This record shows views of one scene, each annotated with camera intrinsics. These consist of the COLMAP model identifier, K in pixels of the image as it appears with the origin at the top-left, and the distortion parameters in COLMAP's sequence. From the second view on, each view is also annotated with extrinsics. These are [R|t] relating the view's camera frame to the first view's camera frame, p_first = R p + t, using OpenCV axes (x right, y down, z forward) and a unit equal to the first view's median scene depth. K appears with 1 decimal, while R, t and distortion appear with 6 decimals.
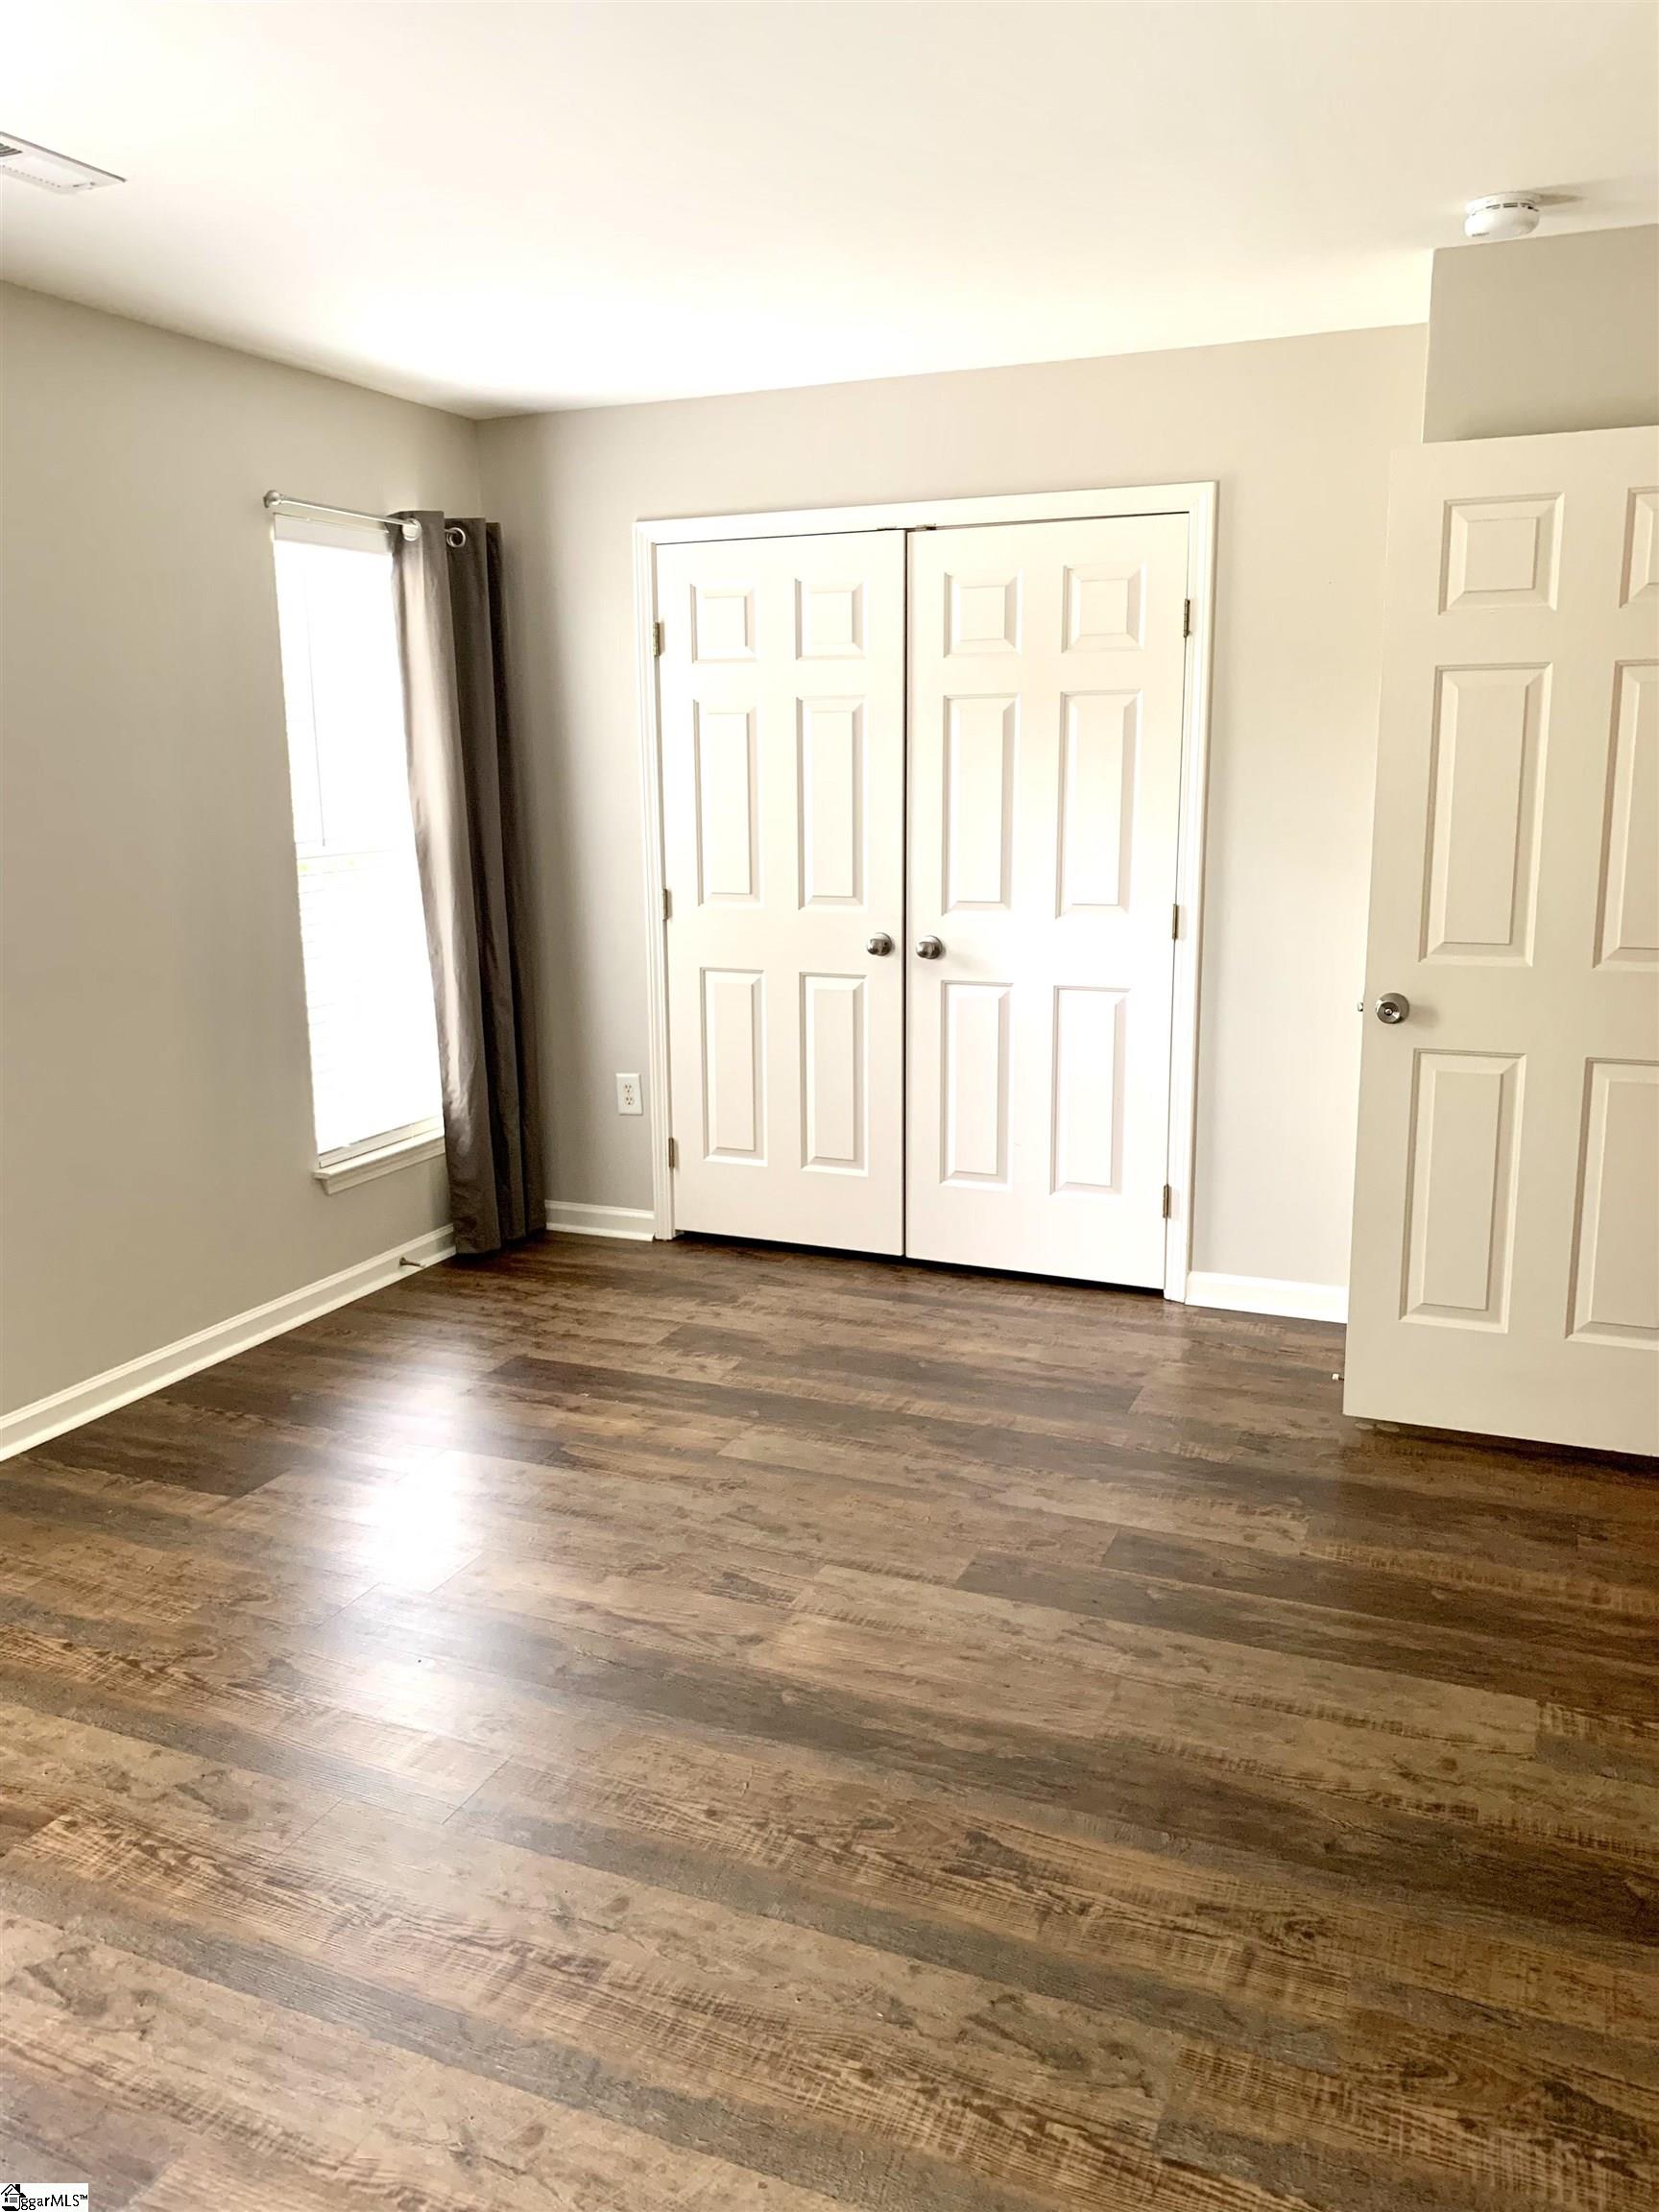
lens RADIAL K [[1737.1, 0, 822.8], [0, 1737.1, 1098.7], [0, 0, 1]] dist [0.051156, 0.001537]
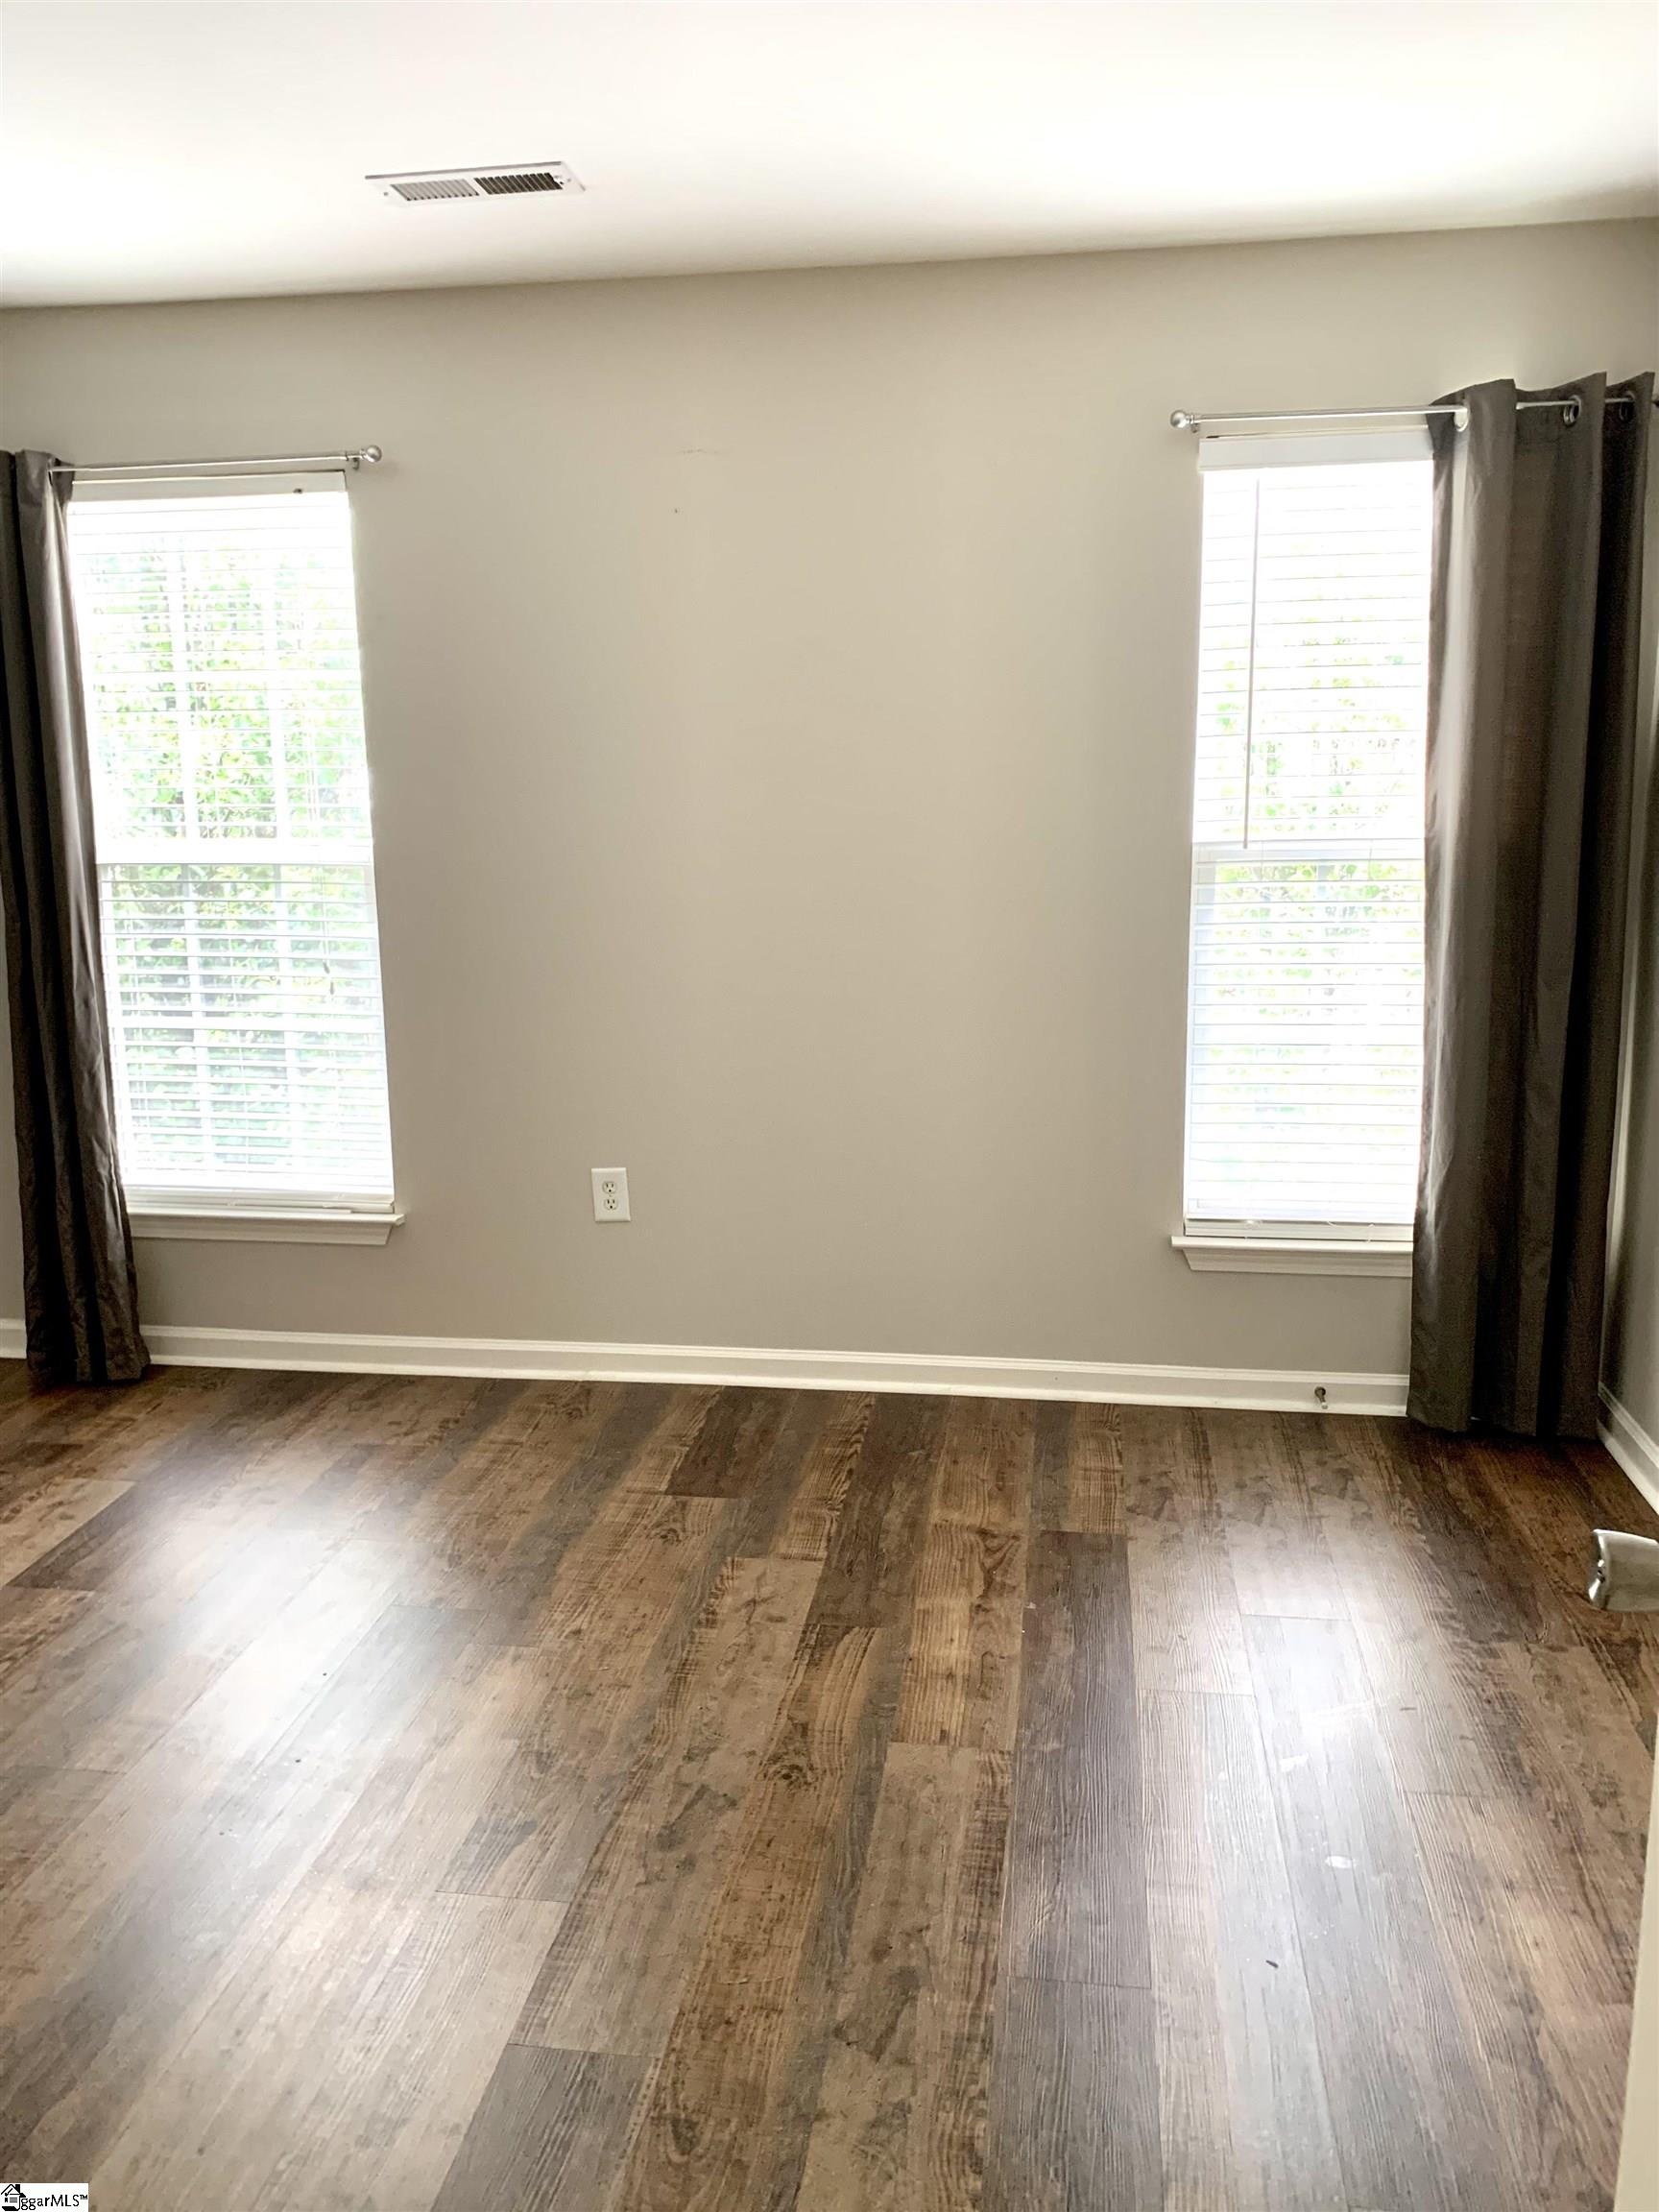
lens RADIAL K [[1723.6, 0, 829.5], [0, 1723.6, 1106.0], [0, 0, 1]] dist [0.101539, -0.005566]
pose [[0.245421, 0.207651, -0.946916, 0.479728], [-0.177697, 0.969875, 0.166631, -0.139893], [0.952991, 0.127369, 0.274926, 0.648680]]
